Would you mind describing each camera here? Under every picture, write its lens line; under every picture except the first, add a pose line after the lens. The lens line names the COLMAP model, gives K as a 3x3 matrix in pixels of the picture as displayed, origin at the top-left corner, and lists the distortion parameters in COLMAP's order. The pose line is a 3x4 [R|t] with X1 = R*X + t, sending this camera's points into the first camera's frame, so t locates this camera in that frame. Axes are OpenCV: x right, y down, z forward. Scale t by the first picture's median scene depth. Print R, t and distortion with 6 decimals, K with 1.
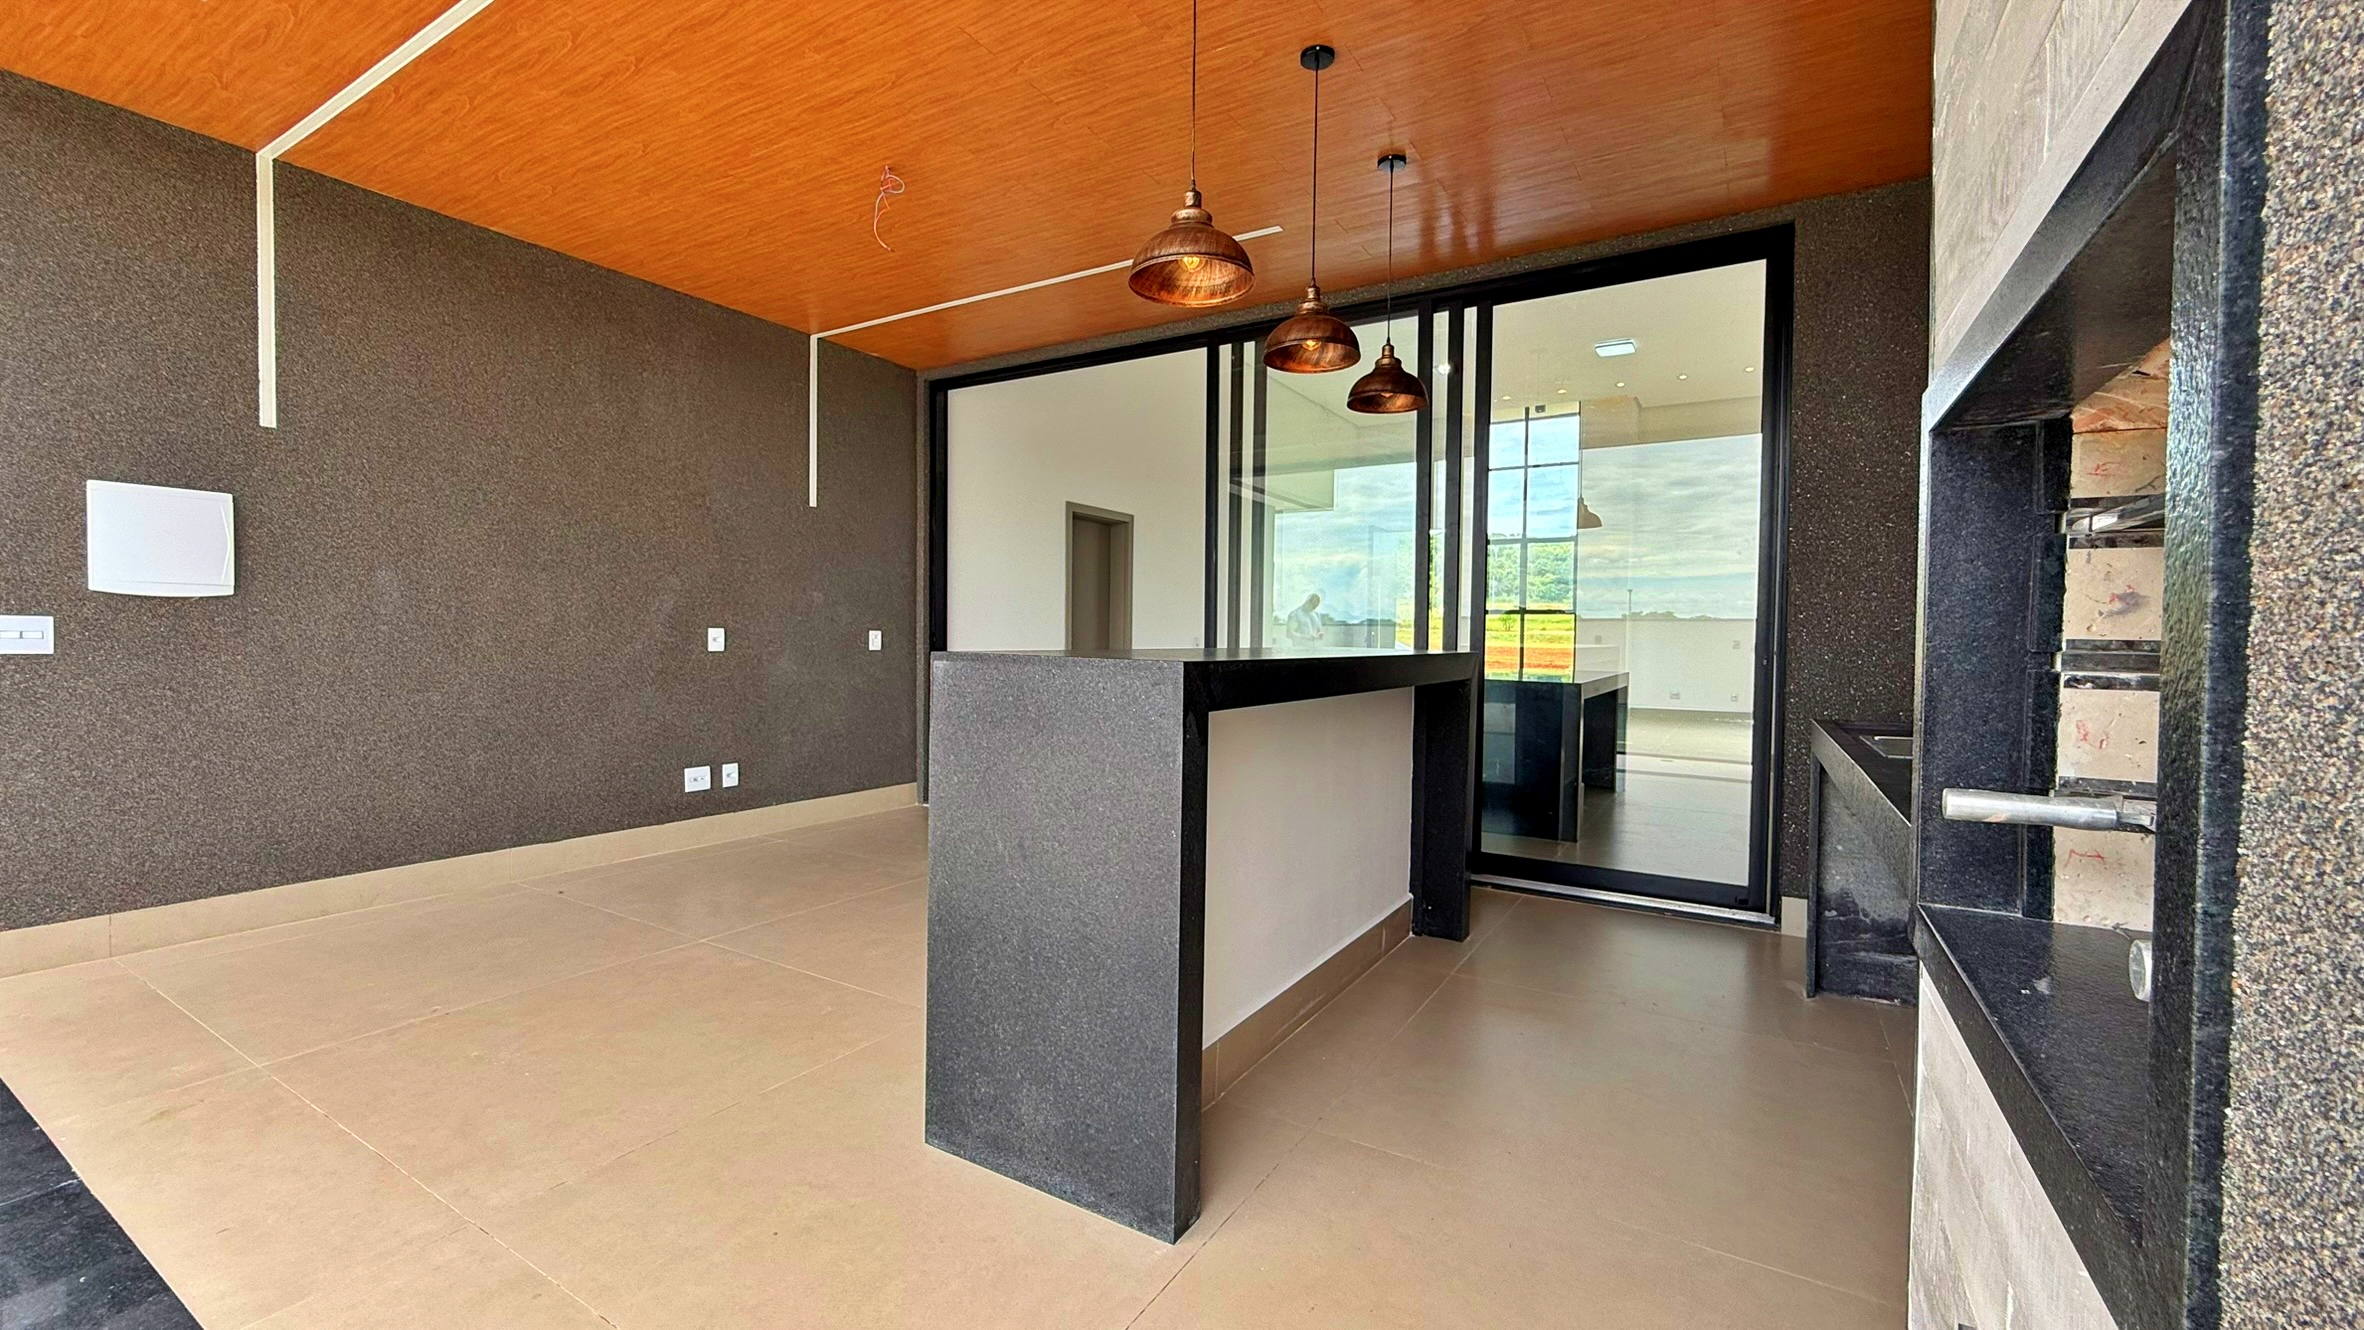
lens RADIAL K [[950.9, 0, 1177.7], [0, 950.9, 666.1], [0, 0, 1]] dist [-0.000420, 0.000329]
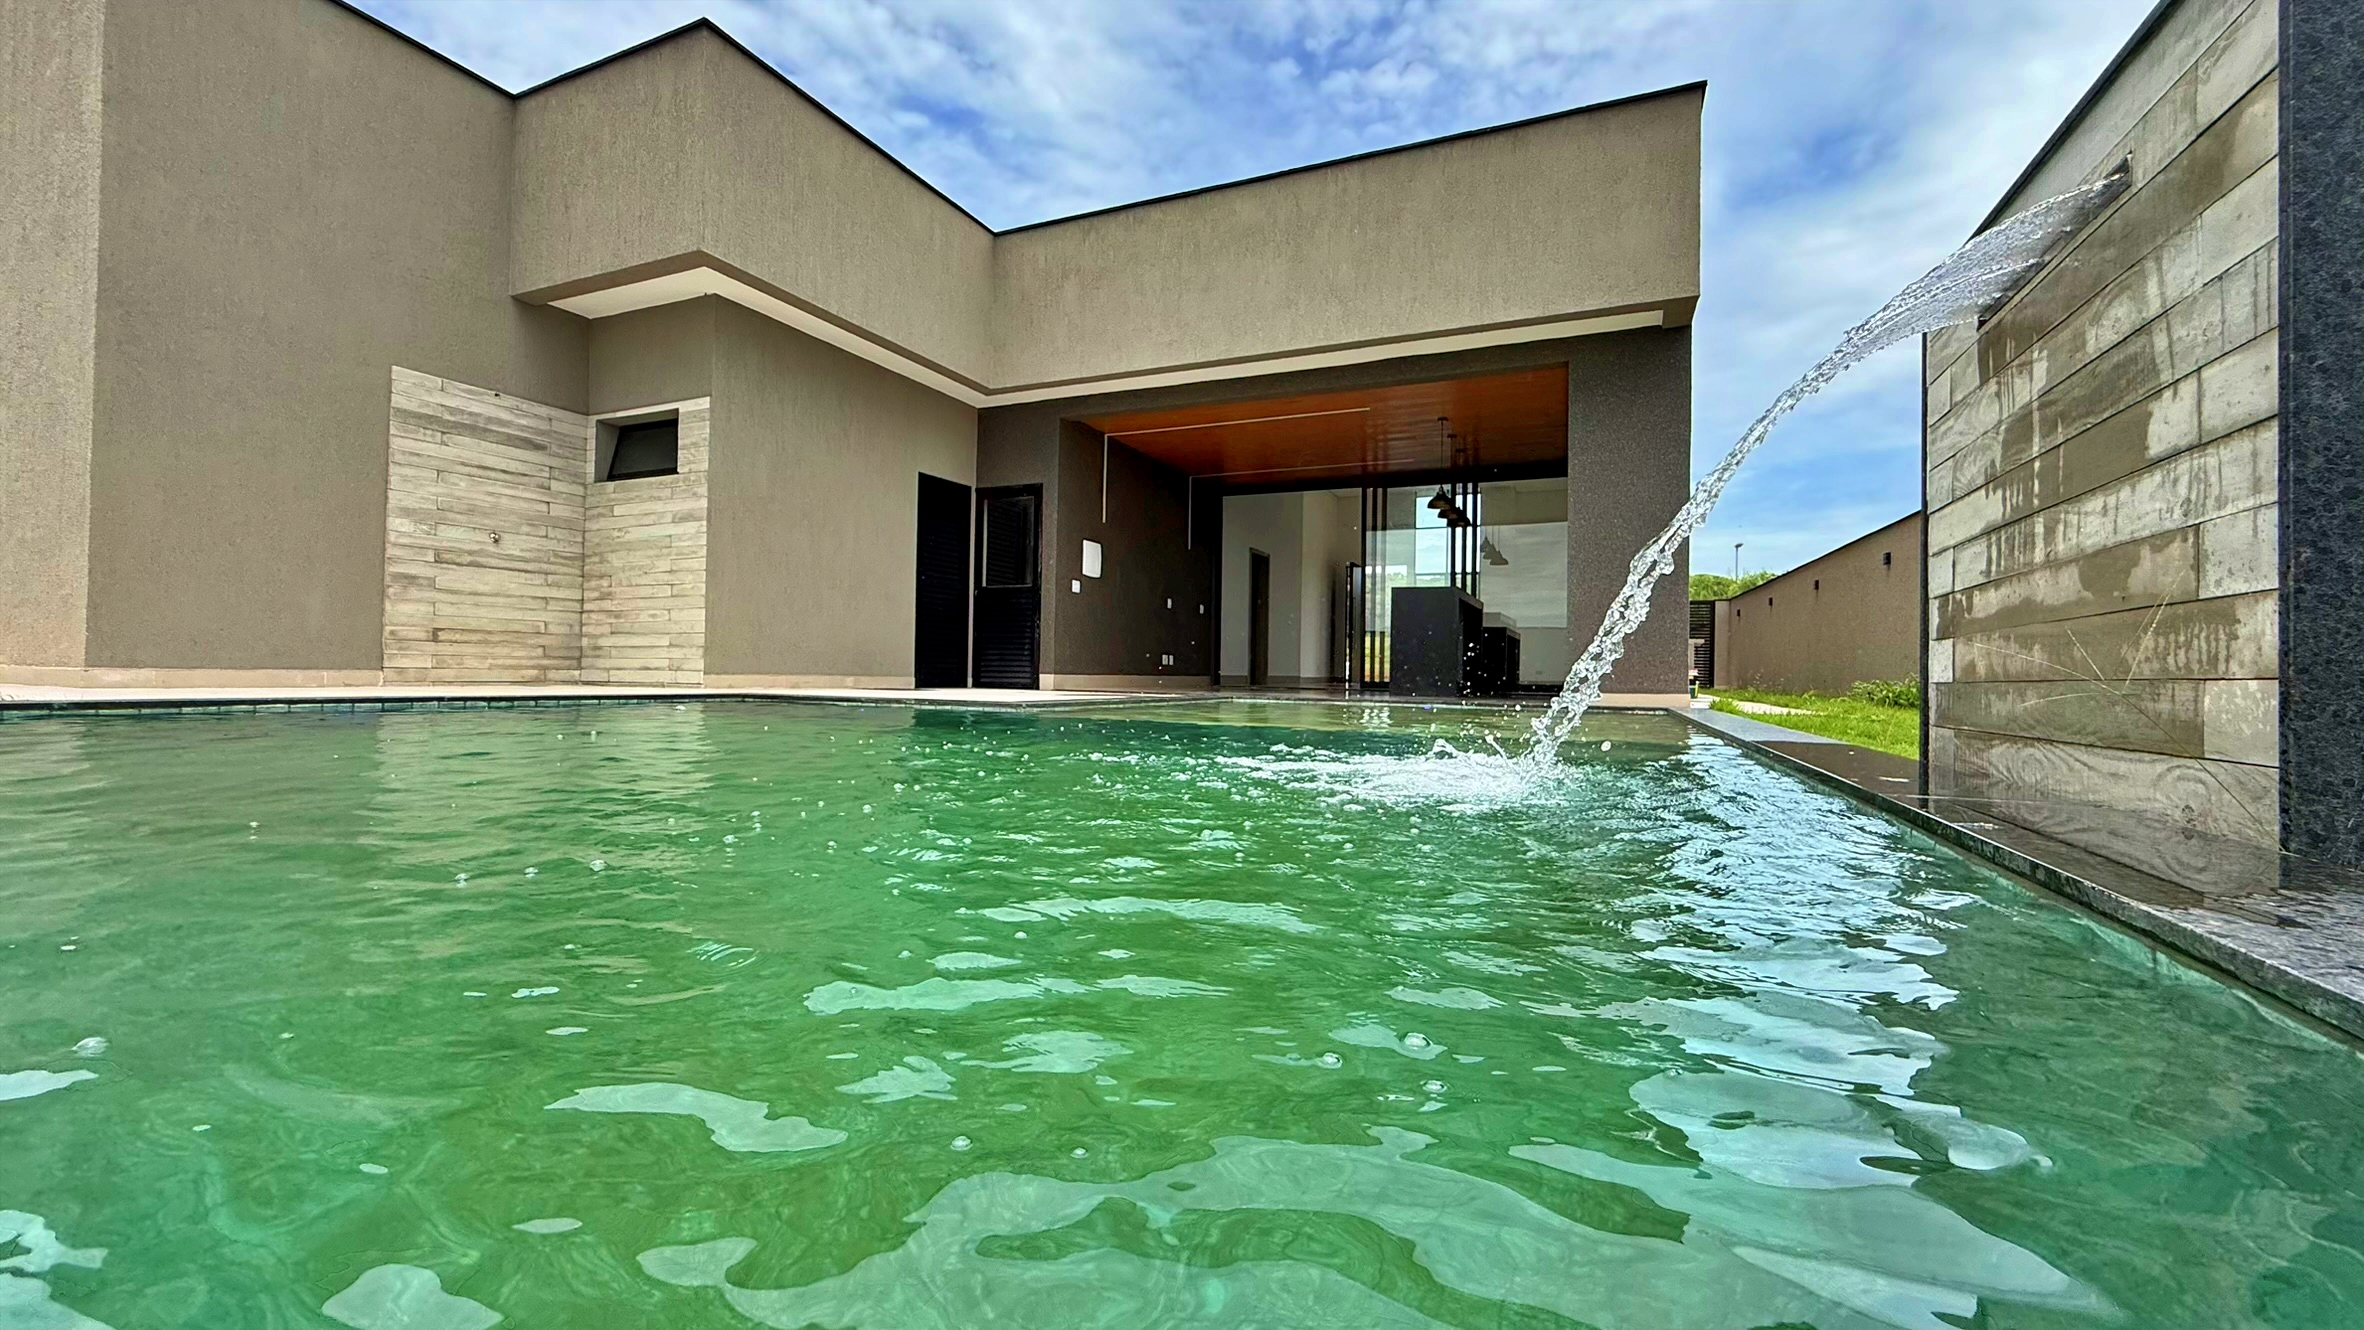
lens RADIAL K [[950.9, 0, 1177.7], [0, 950.9, 666.1], [0, 0, 1]] dist [-0.000420, 0.000329]
pose [[0.992550, 0.007304, 0.121620, -1.171971], [-0.002841, 0.999318, -0.036827, 0.344606], [-0.121806, 0.036207, 0.991893, -2.200156]]
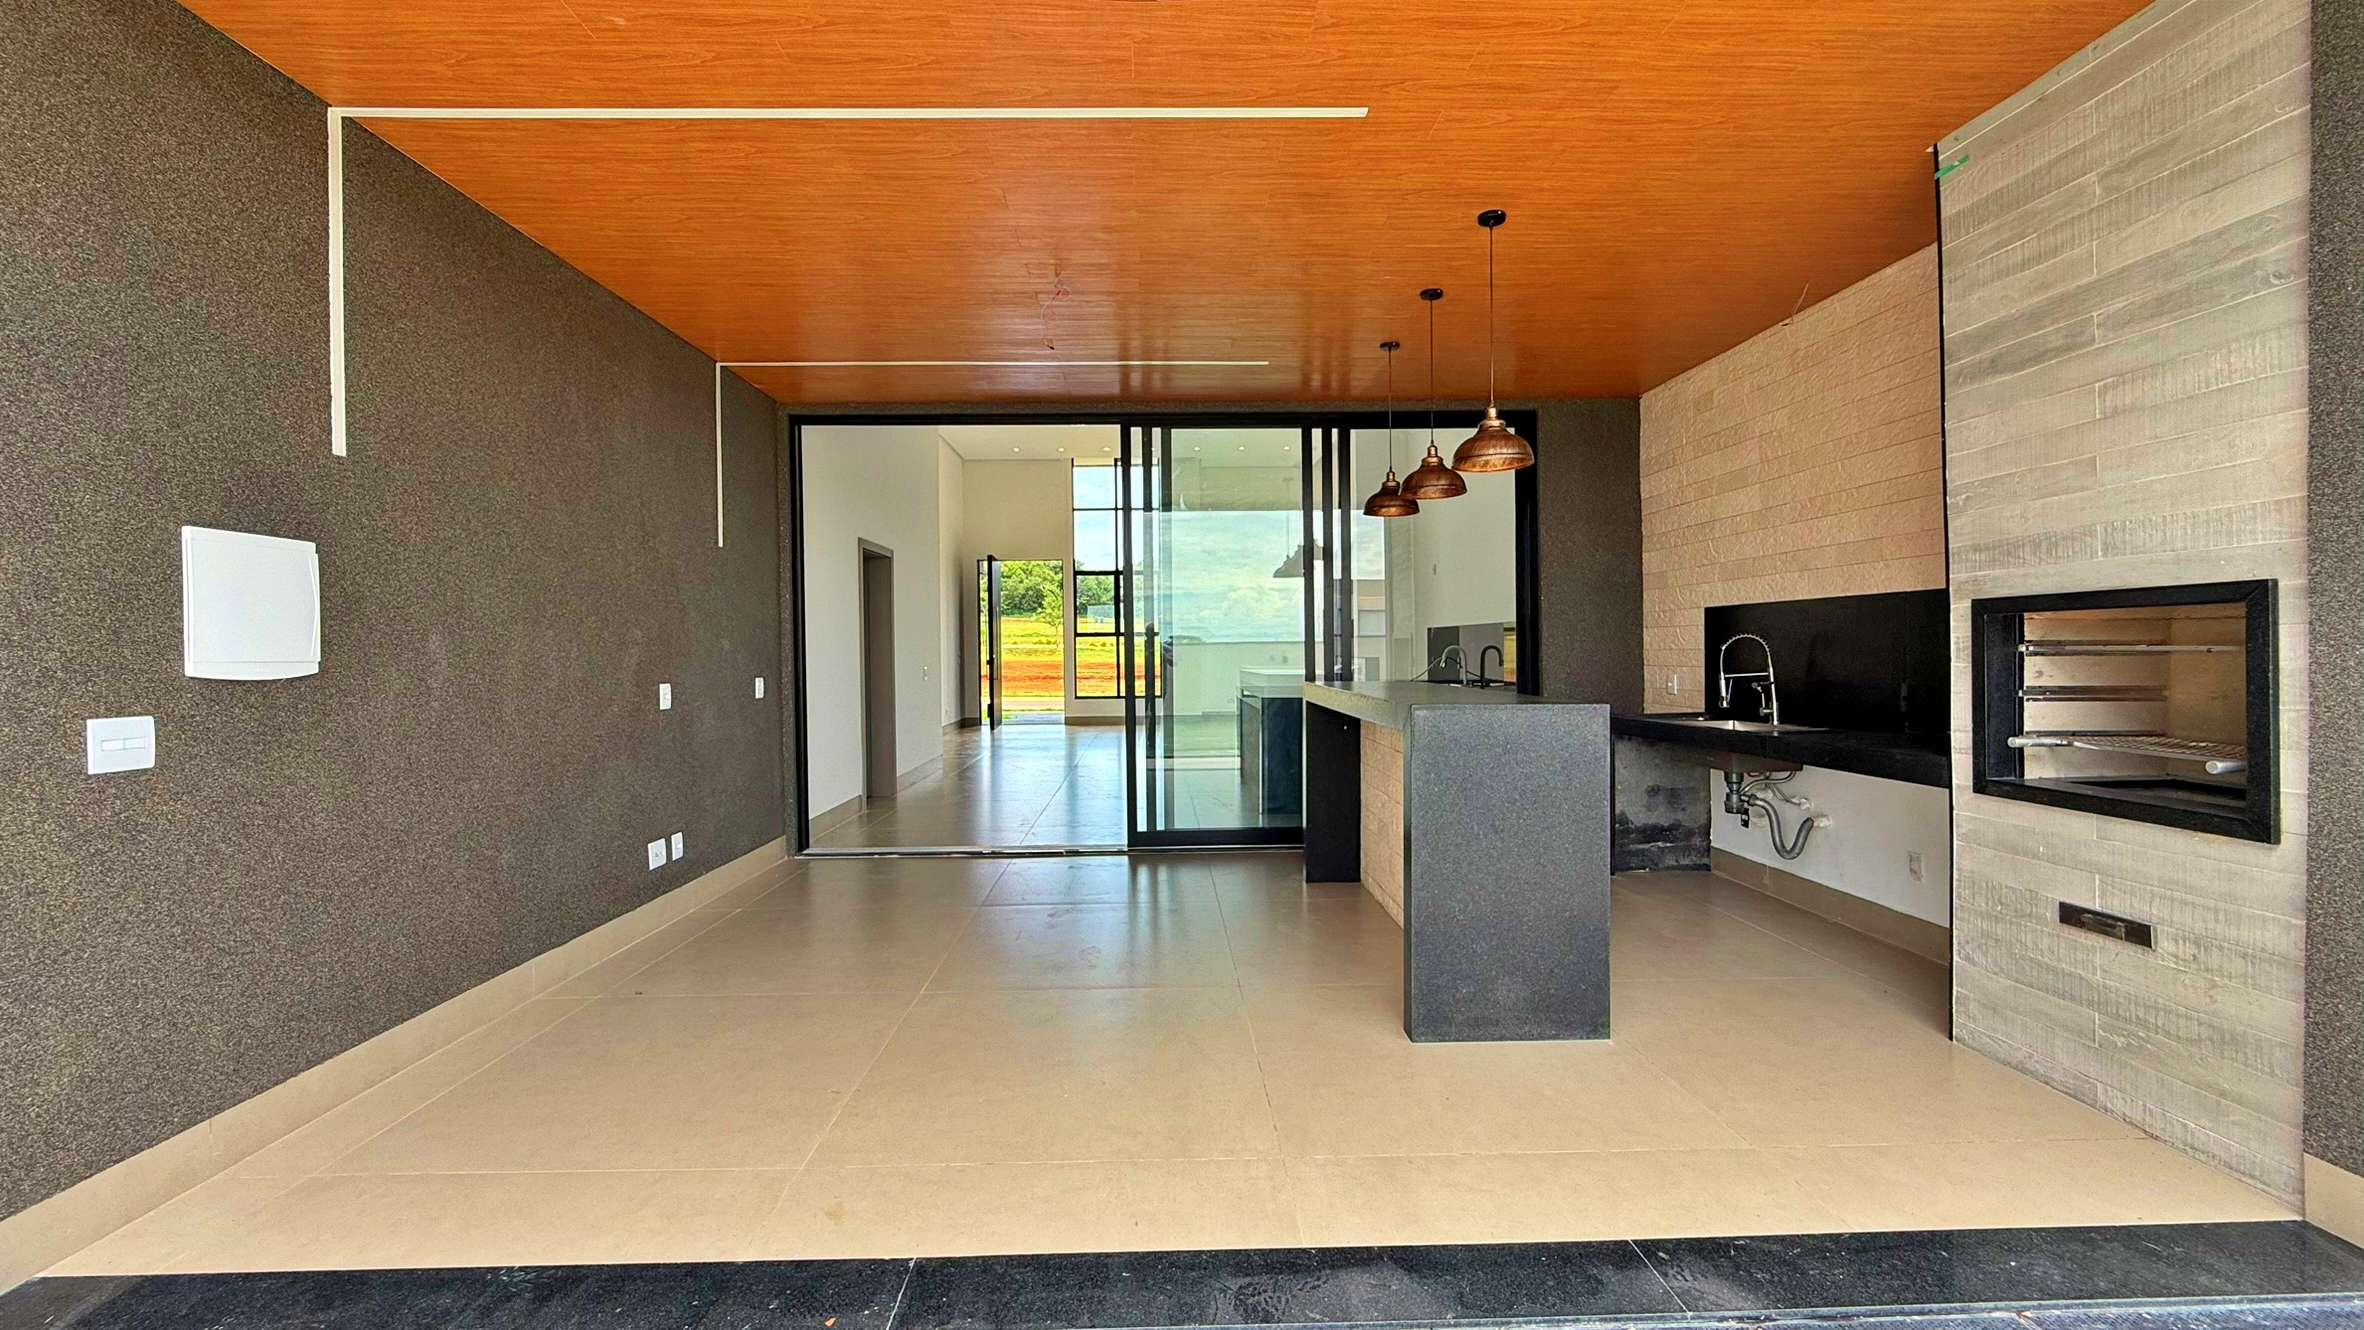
lens RADIAL K [[946.6, 0, 1182.0], [0, 946.6, 665.0], [0, 0, 1]] dist [-0.000587, -0.000073]
pose [[0.837731, -0.030358, 0.545238, -0.865301], [0.038610, 0.999248, -0.003686, -0.054333], [-0.544716, 0.024139, 0.838273, -0.022984]]
